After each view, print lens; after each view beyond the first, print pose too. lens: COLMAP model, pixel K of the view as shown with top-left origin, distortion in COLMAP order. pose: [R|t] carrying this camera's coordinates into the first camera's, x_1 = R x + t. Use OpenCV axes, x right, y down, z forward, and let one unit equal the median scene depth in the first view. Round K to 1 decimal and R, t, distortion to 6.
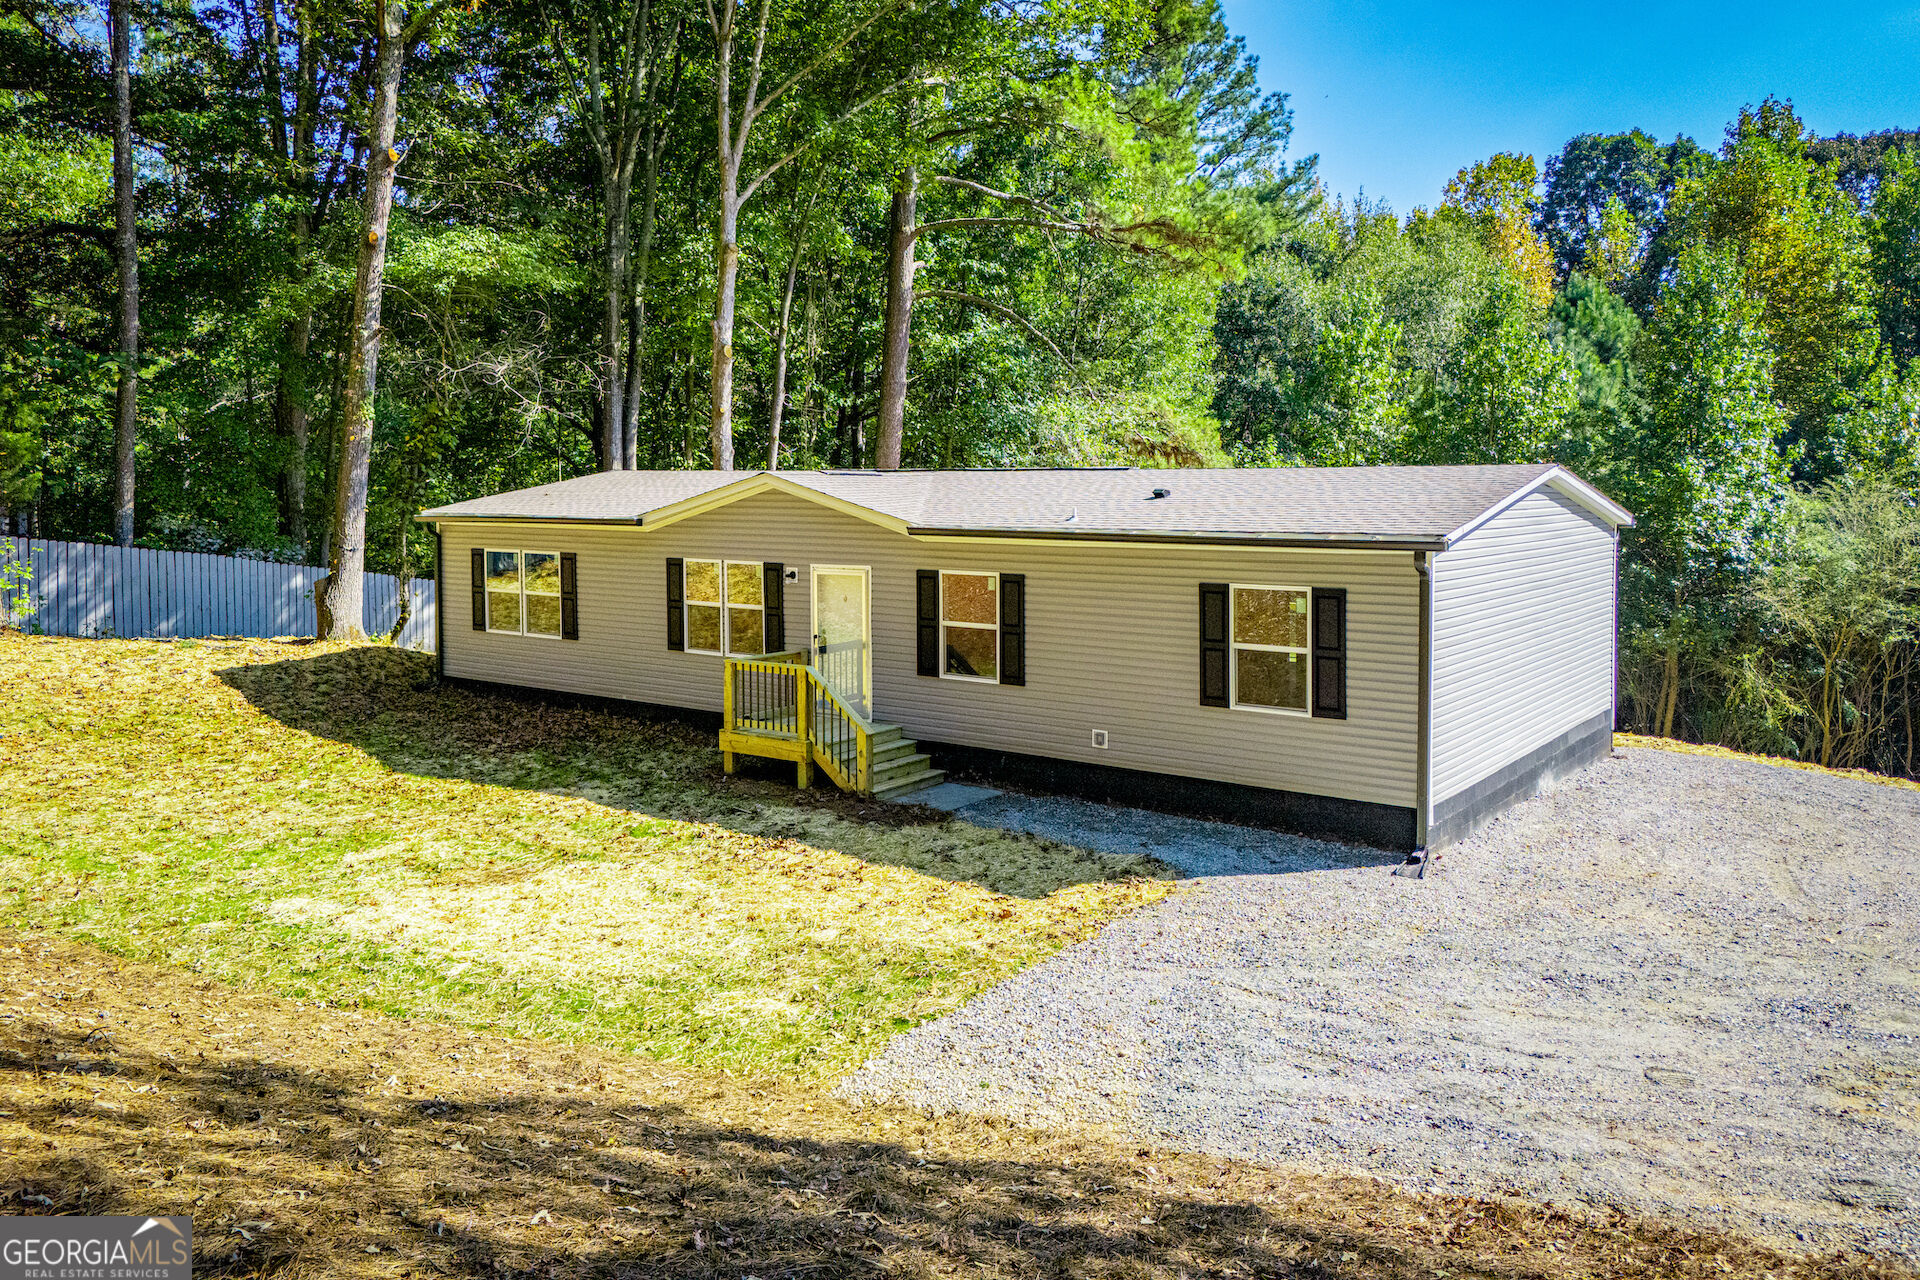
lens RADIAL K [[1408.4, 0, 963.9], [0, 1408.4, 560.3], [0, 0, 1]] dist [0.070851, -0.069255]
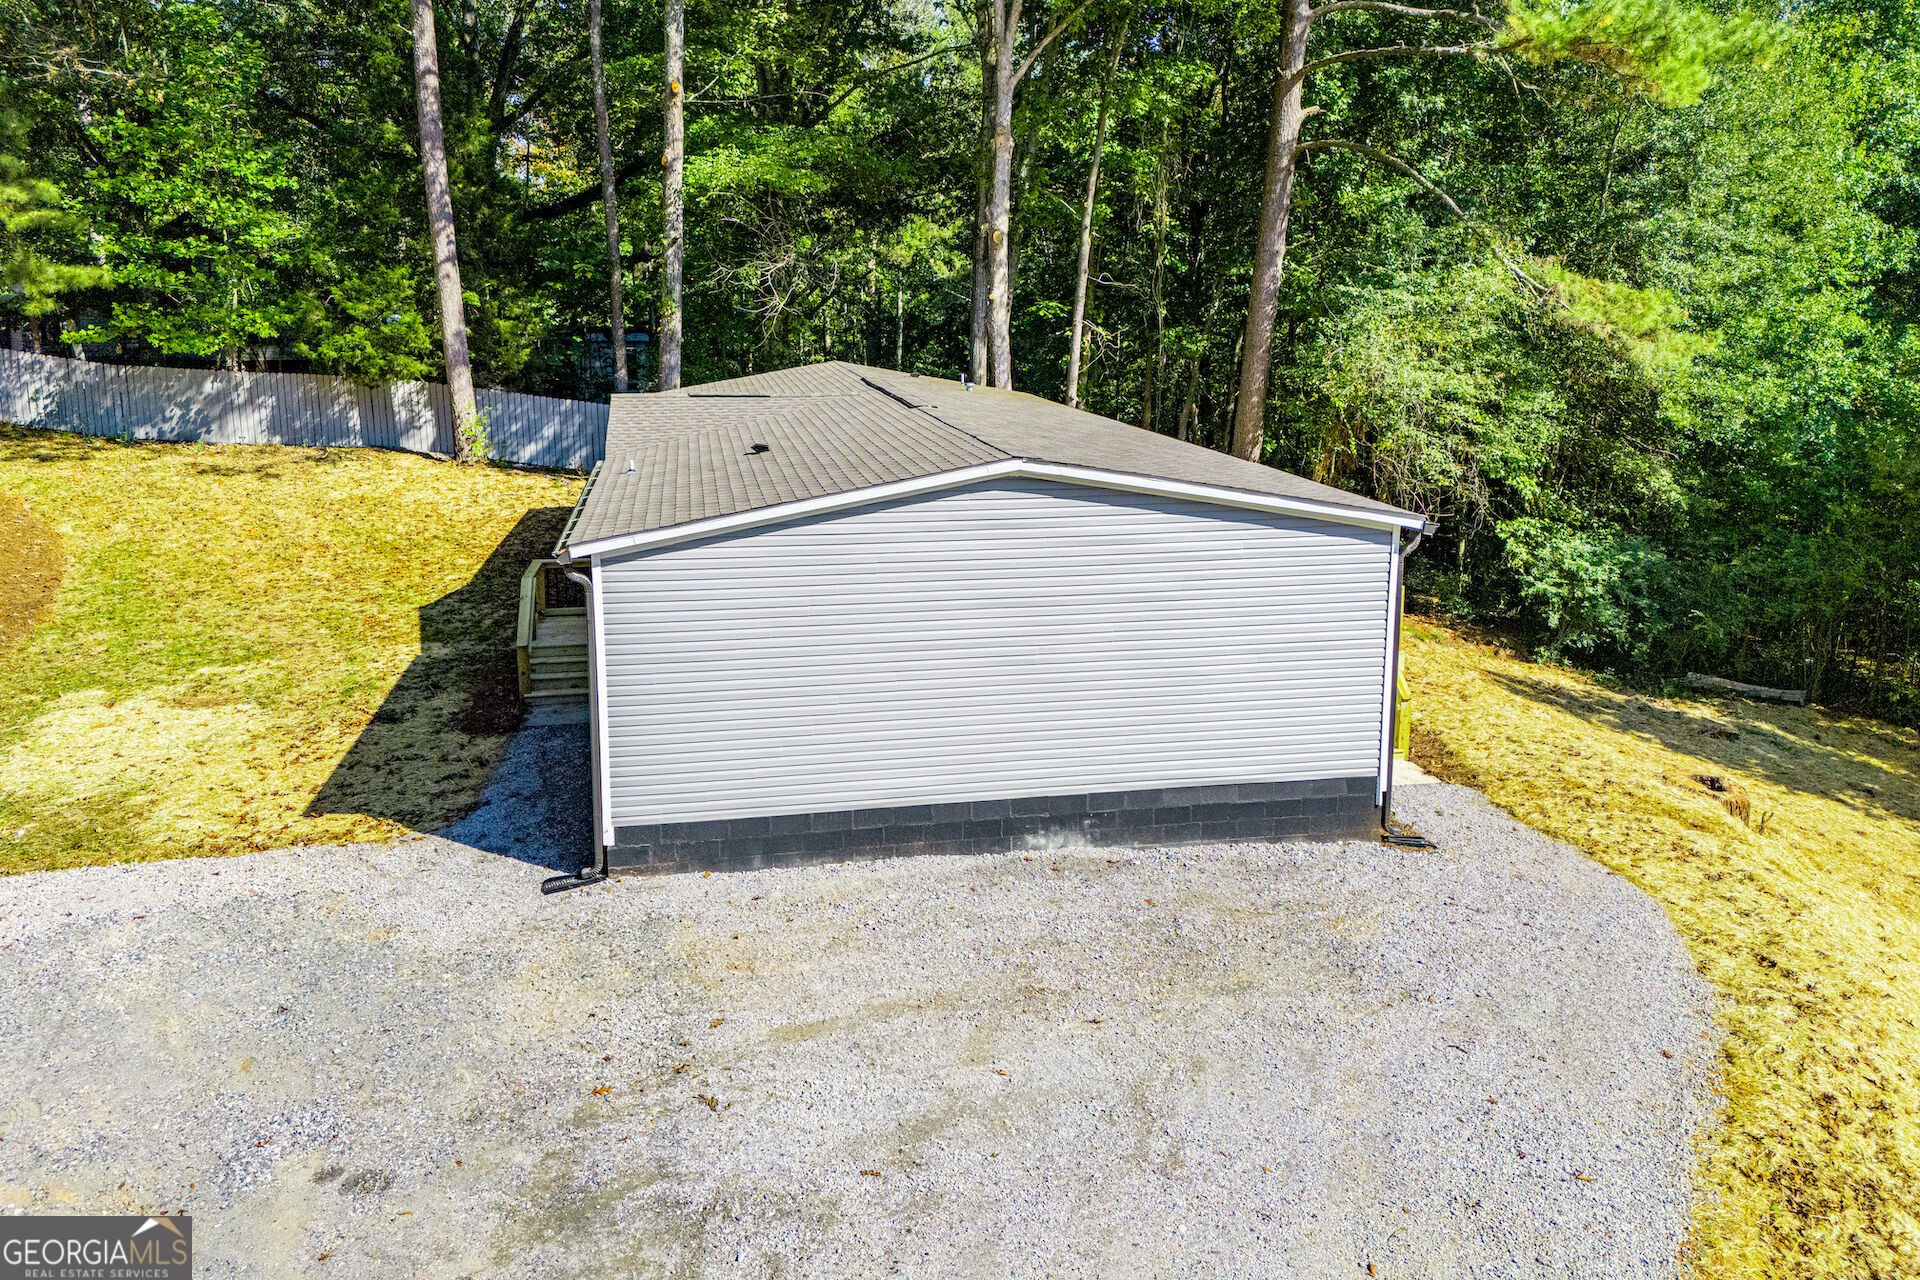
lens RADIAL K [[1408.4, 0, 963.9], [0, 1408.4, 560.3], [0, 0, 1]] dist [0.070851, -0.069255]
pose [[0.731071, 0.130795, -0.669647, 0.601831], [-0.039682, 0.987944, 0.149642, -0.081126], [0.681146, -0.082826, 0.727447, 0.270282]]
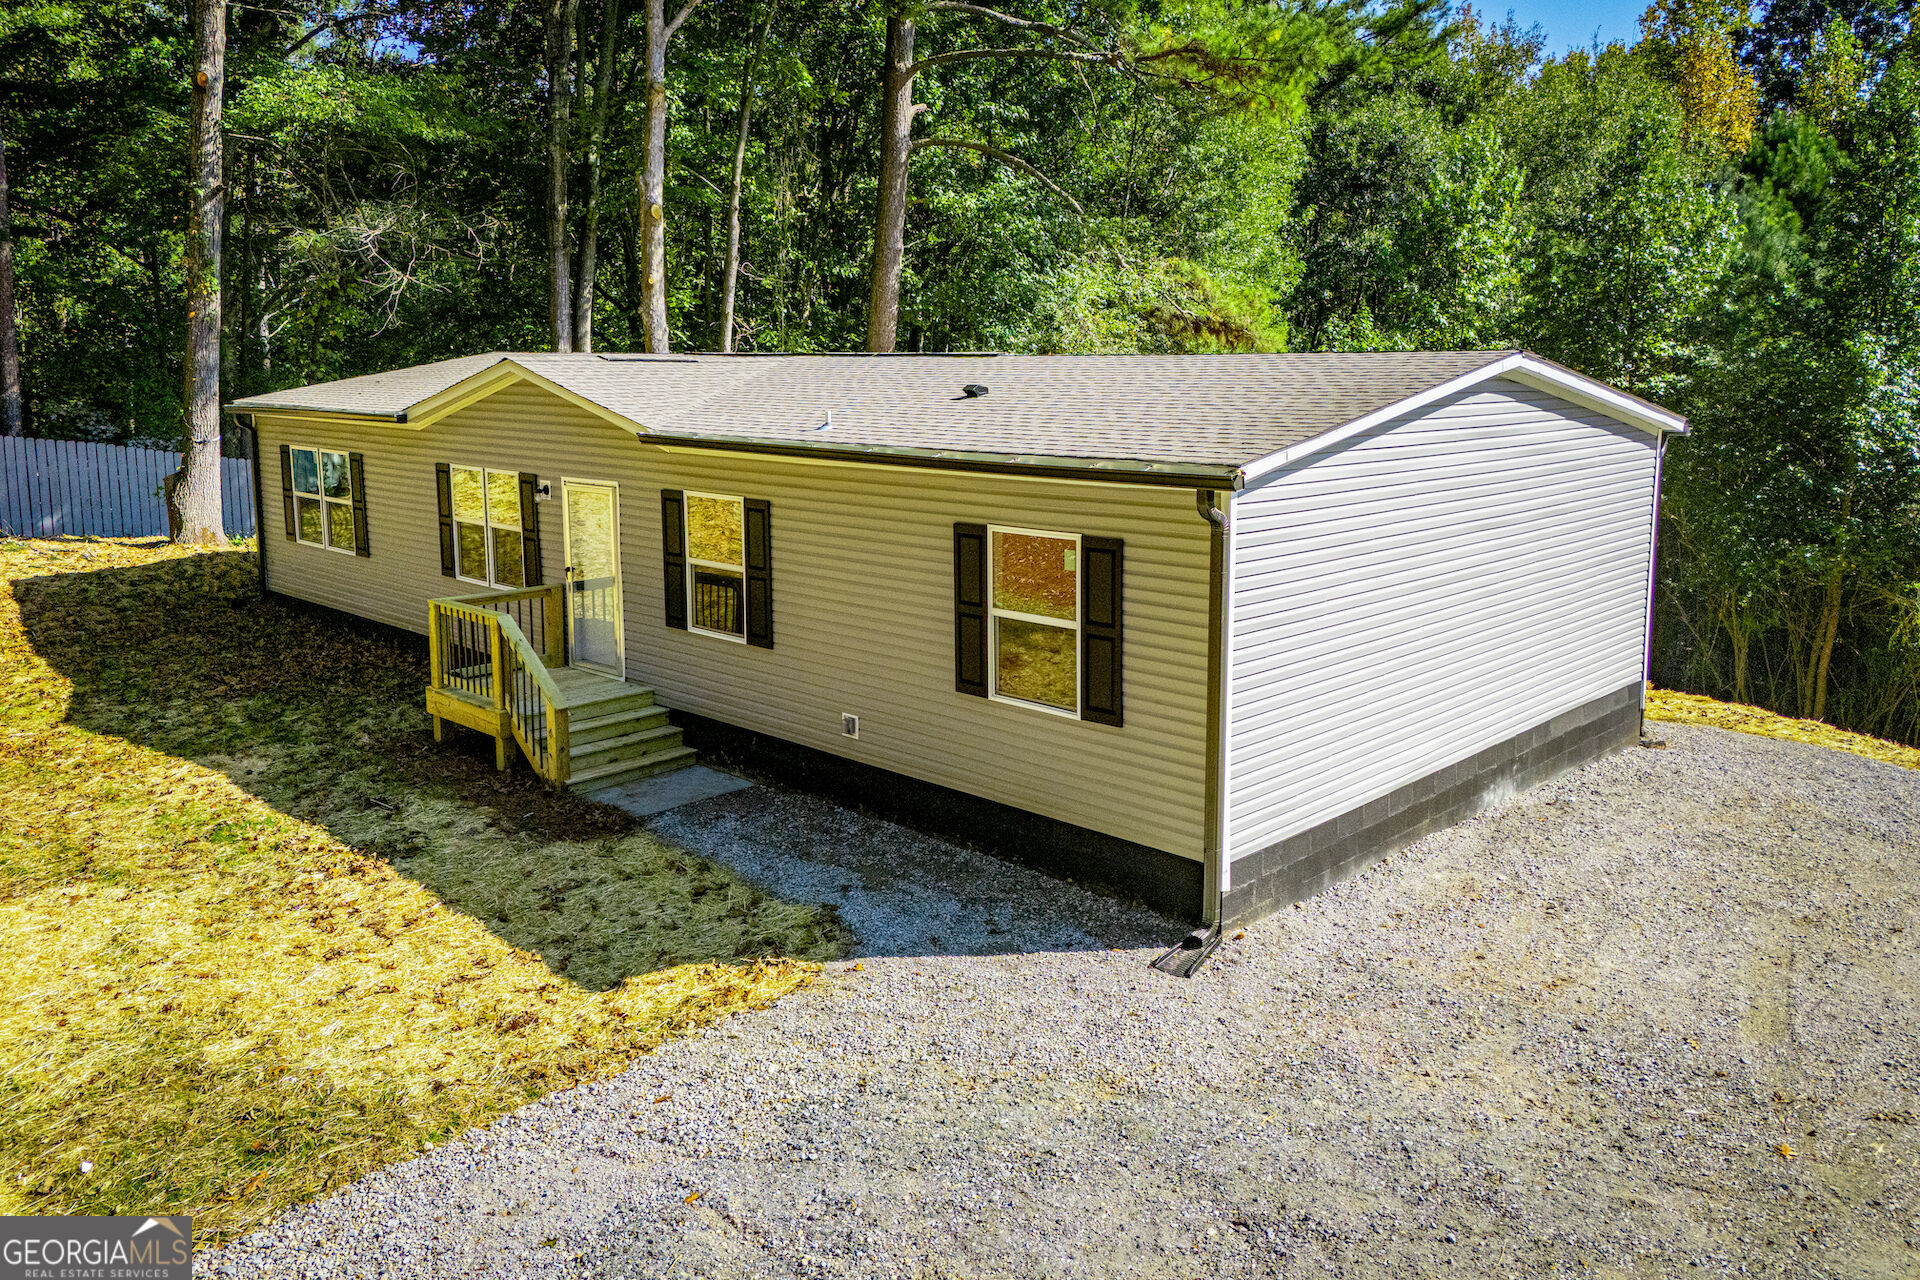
lens RADIAL K [[1408.4, 0, 963.9], [0, 1408.4, 560.3], [0, 0, 1]] dist [0.070851, -0.069255]
pose [[0.991038, 0.020034, -0.132067, 0.158651], [-0.008483, 0.996132, 0.087454, -0.015859], [0.133309, -0.085550, 0.987375, 0.179003]]
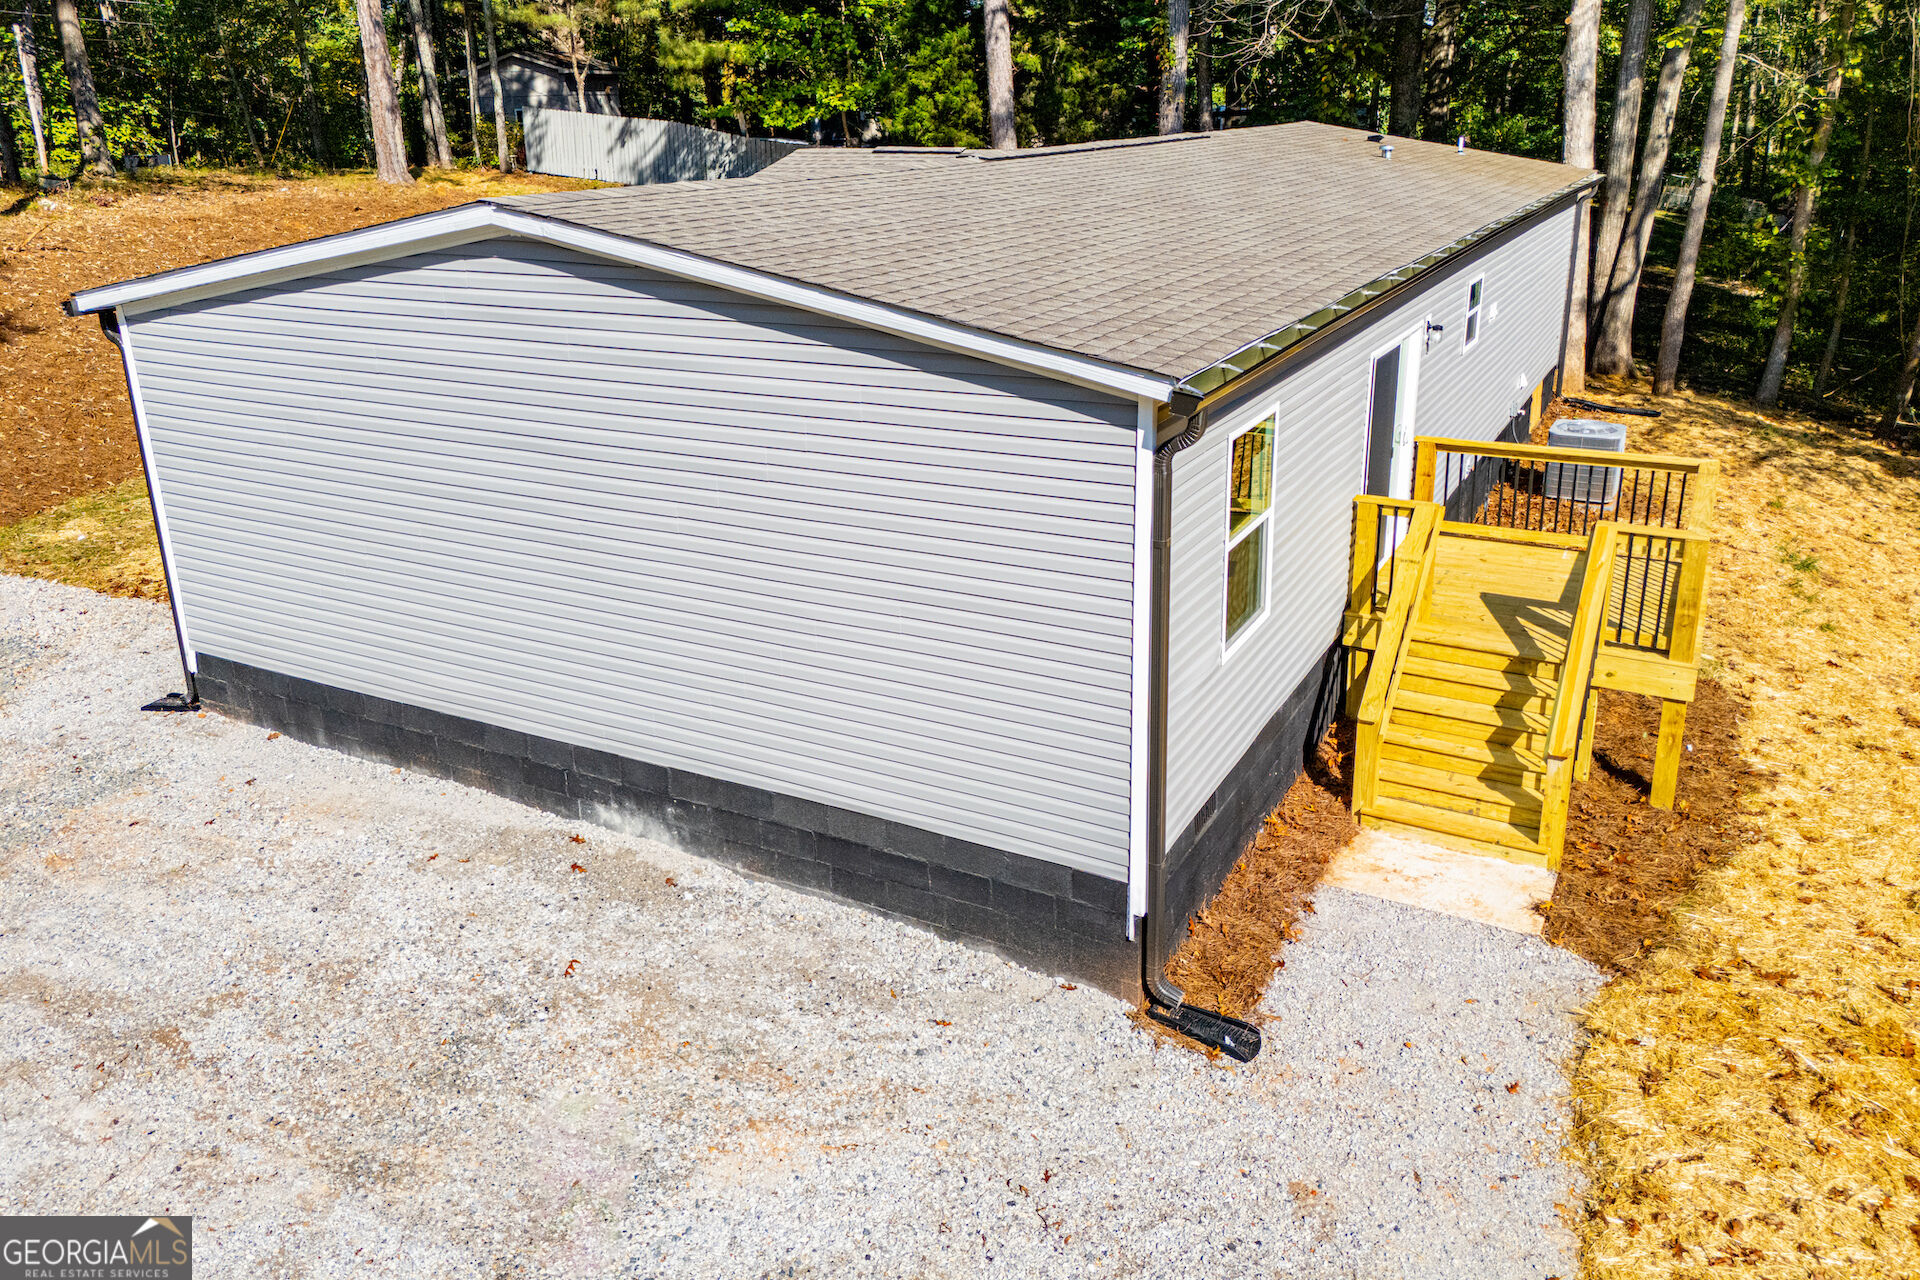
lens RADIAL K [[1408.4, 0, 963.9], [0, 1408.4, 560.3], [0, 0, 1]] dist [0.070851, -0.069255]
pose [[0.132566, 0.305744, -0.942840, 0.601077], [-0.034501, 0.952082, 0.303890, -0.066957], [0.990574, -0.007757, 0.136762, 0.715280]]
